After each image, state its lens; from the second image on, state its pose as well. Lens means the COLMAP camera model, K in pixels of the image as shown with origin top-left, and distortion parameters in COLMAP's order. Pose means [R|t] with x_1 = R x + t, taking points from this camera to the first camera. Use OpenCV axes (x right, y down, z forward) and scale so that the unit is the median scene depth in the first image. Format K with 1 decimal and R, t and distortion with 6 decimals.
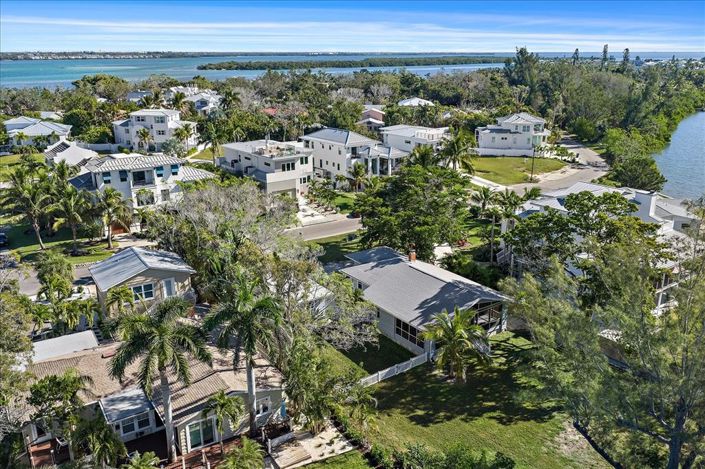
lens RADIAL K [[584.5, 0, 352.5], [0, 584.5, 234.5], [0, 0, 1]] dist [0.007433, -0.011997]
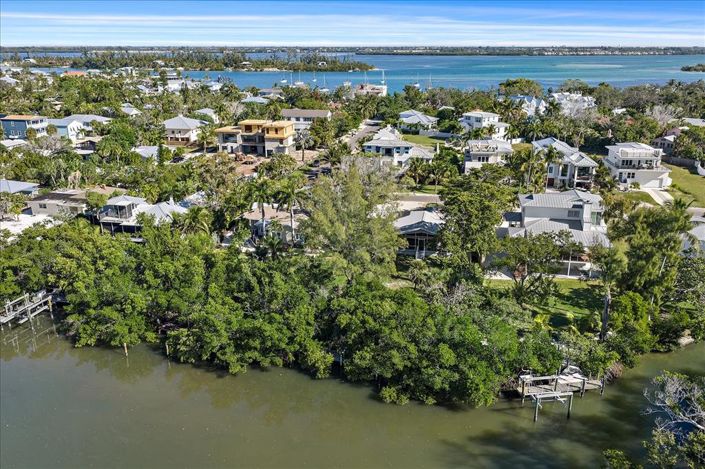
lens RADIAL K [[584.5, 0, 352.5], [0, 584.5, 234.5], [0, 0, 1]] dist [0.007433, -0.011997]
pose [[0.699055, 0.220068, -0.680361, 0.702753], [-0.214839, 0.972144, 0.093705, 0.000248], [0.682030, 0.080663, 0.726862, -0.271074]]
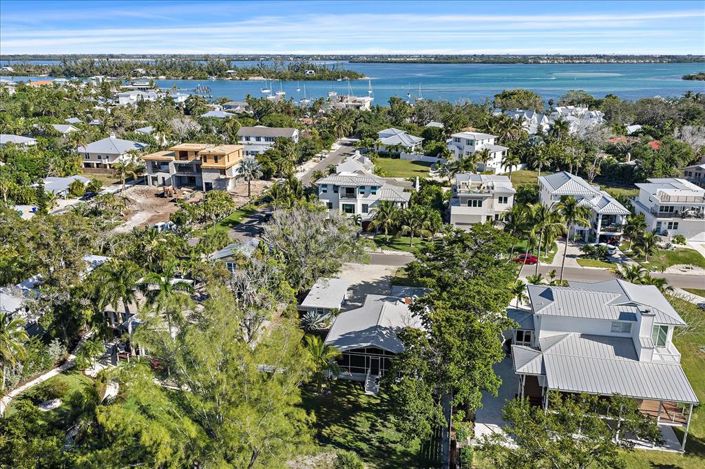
lens RADIAL K [[590.0, 0, 352.5], [0, 590.0, 234.5], [0, 0, 1]] dist [0.004491, -0.005665]
pose [[0.705451, 0.208326, -0.677451, 0.491313], [-0.213494, 0.973892, 0.077168, -0.096210], [0.675840, 0.090193, 0.731509, 0.045977]]
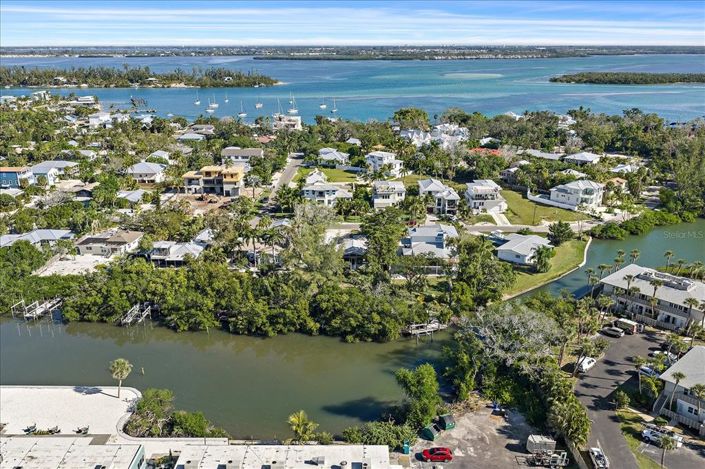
lens RADIAL K [[584.5, 0, 352.5], [0, 584.5, 234.5], [0, 0, 1]] dist [0.007433, -0.011997]
pose [[0.809237, 0.178156, -0.559818, 1.026768], [-0.174251, 0.982817, 0.060884, -0.090325], [0.561045, 0.048279, 0.826376, -0.844990]]
